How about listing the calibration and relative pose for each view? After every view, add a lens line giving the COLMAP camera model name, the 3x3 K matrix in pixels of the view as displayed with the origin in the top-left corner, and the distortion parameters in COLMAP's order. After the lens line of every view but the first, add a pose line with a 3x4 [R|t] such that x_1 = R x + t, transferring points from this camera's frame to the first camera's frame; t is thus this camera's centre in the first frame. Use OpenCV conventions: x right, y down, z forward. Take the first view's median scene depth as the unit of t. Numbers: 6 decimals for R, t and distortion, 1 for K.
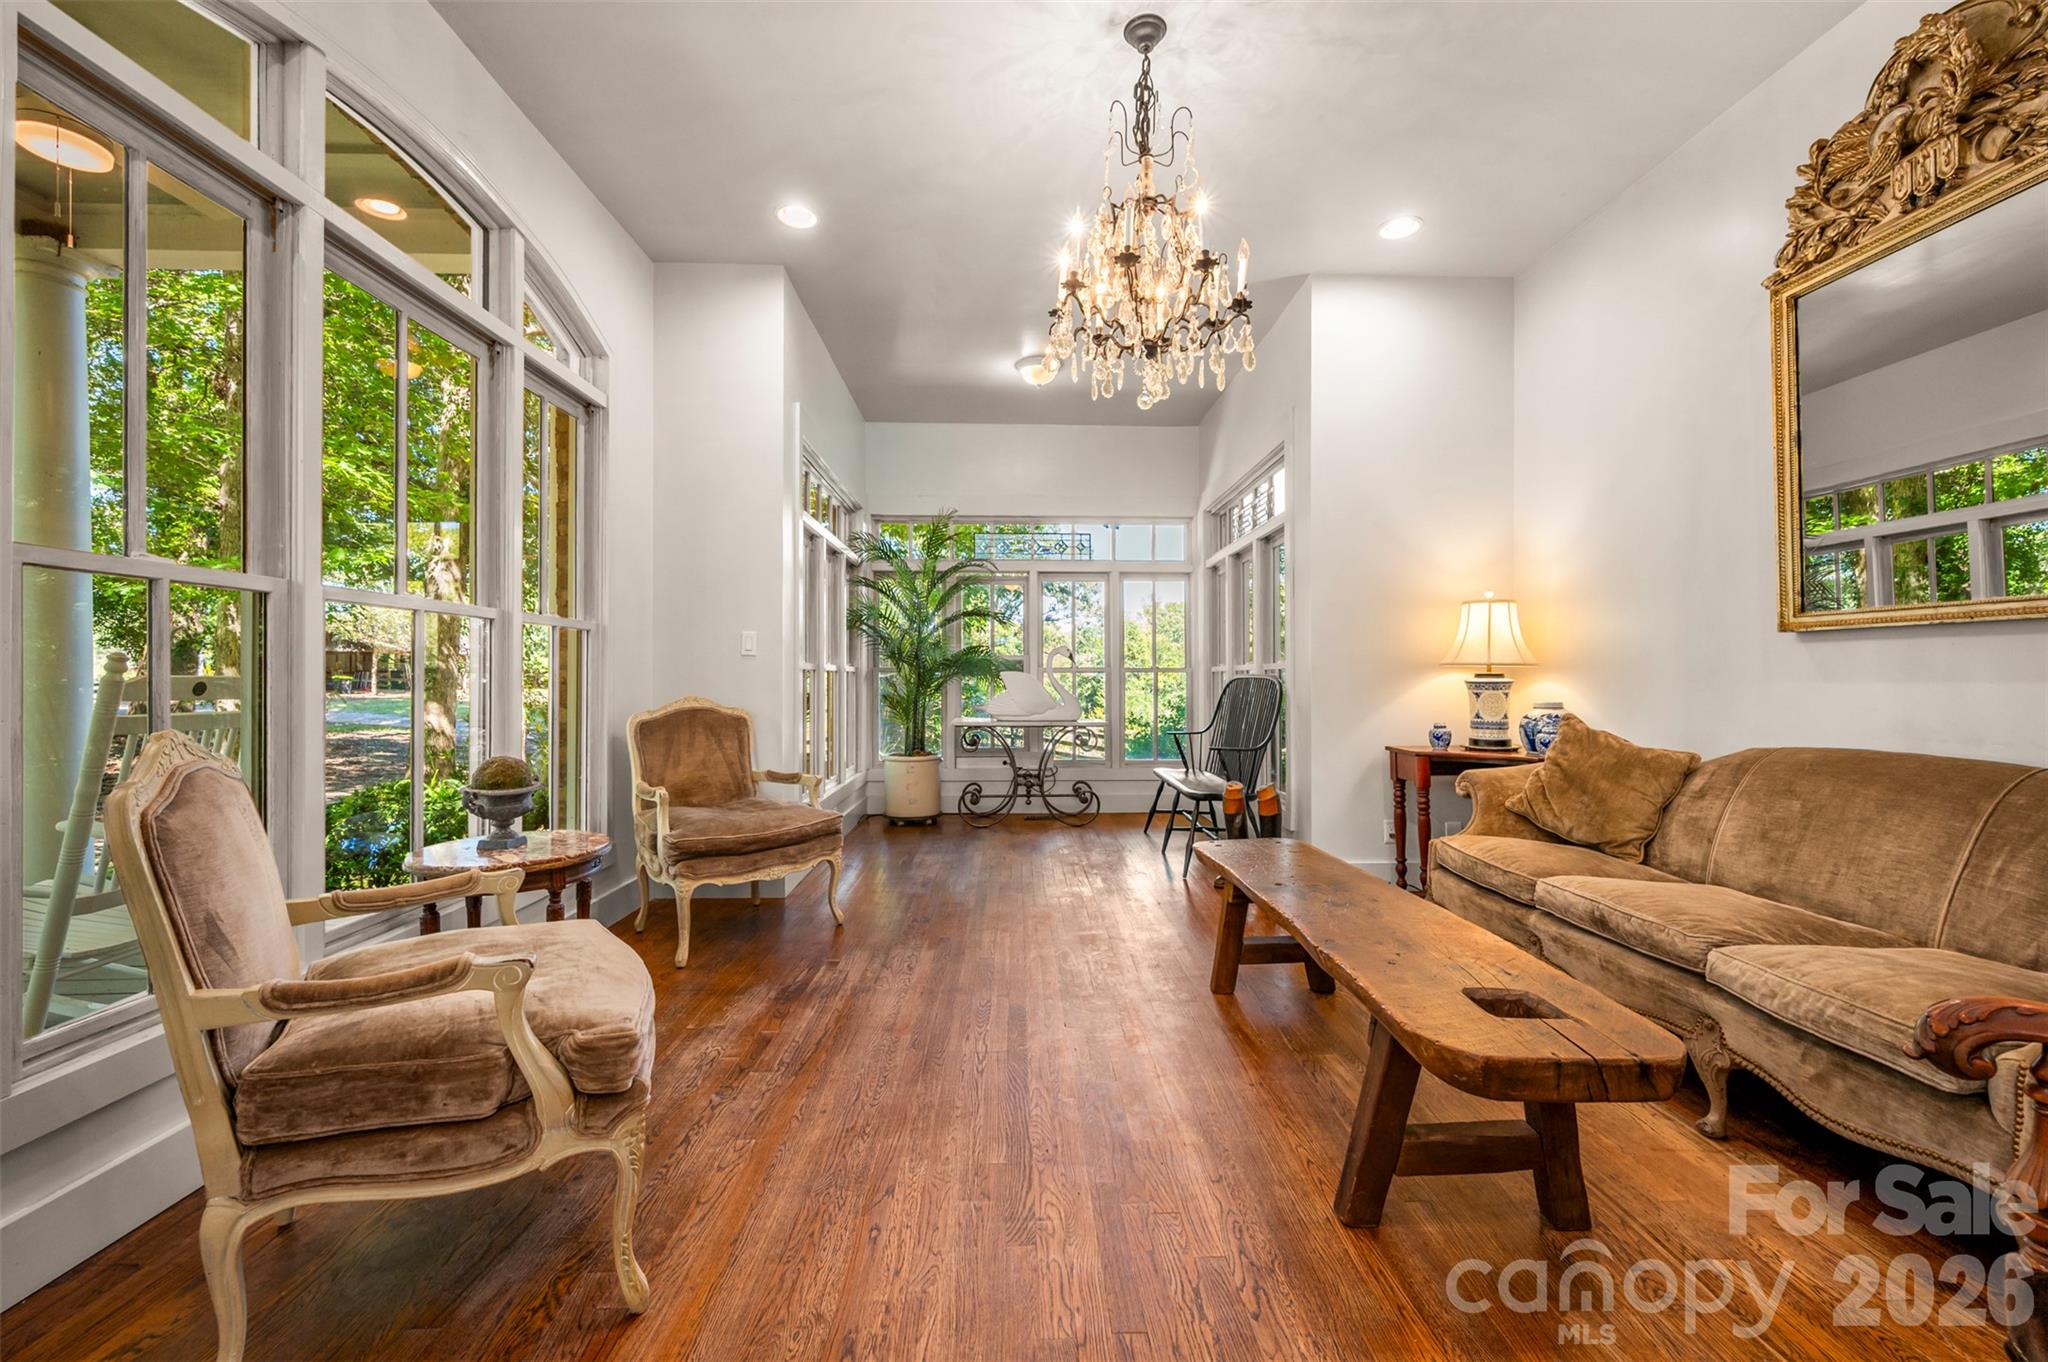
lens RADIAL K [[818.2, 0, 1036.0], [0, 818.2, 676.2], [0, 0, 1]] dist [-0.000638, -0.000320]
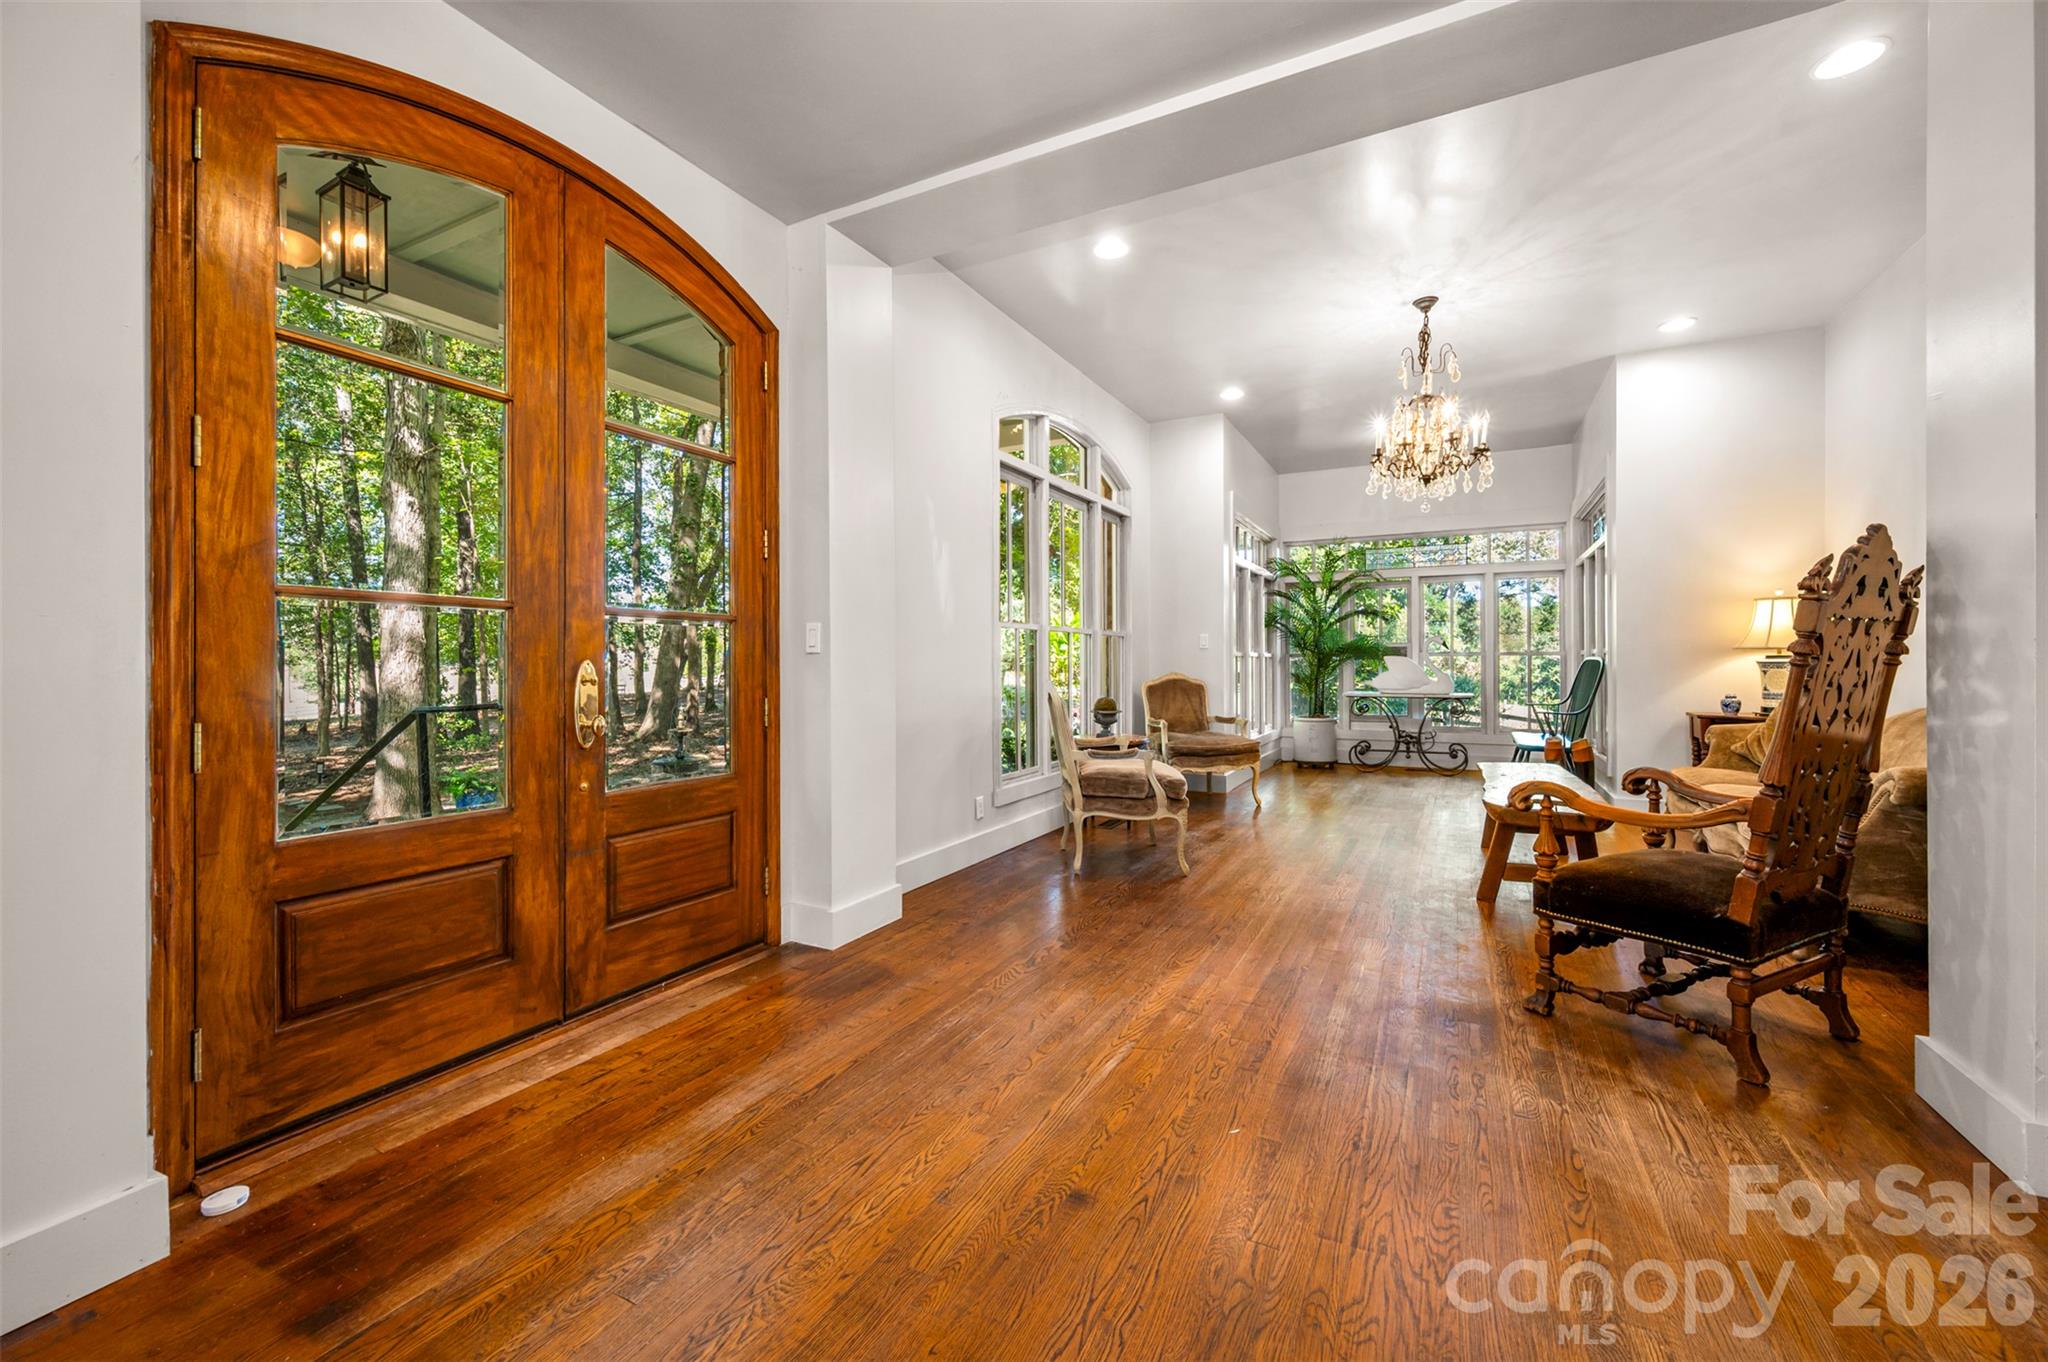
lens RADIAL K [[818.2, 0, 1026.8], [0, 818.2, 666.2], [0, 0, 1]] dist [-0.000638, -0.000320]
pose [[0.867213, -0.003471, -0.497925, 0.140216], [0.007343, 0.999956, 0.005819, -0.001113], [0.497883, -0.008703, 0.867200, -0.526514]]
